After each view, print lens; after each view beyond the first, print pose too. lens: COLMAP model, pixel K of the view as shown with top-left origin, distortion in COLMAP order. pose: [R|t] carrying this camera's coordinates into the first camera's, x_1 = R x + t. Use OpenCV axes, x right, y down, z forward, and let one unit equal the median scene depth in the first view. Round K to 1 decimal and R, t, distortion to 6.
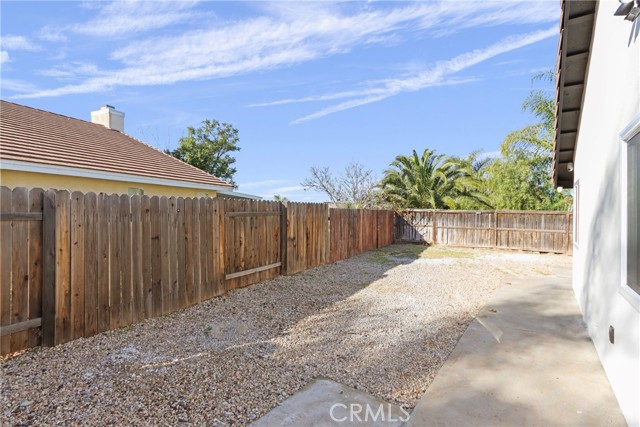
lens RADIAL K [[310.0, 0, 320.0], [0, 310.0, 213.5], [0, 0, 1]] dist [0.000186, 0.000172]
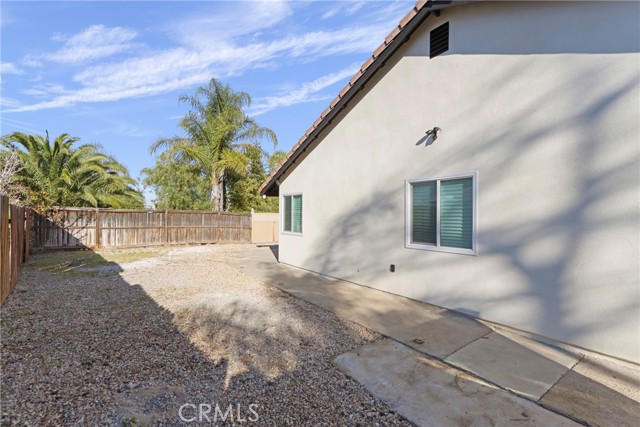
lens RADIAL K [[293.6, 0, 320.0], [0, 293.6, 213.5], [0, 0, 1]] dist [-0.001020, -0.000004]
pose [[0.309675, -0.001873, 0.950841, -0.240276], [0.000667, 0.999998, 0.001753, 0.001343], [-0.950842, 0.000091, 0.309676, 0.168722]]
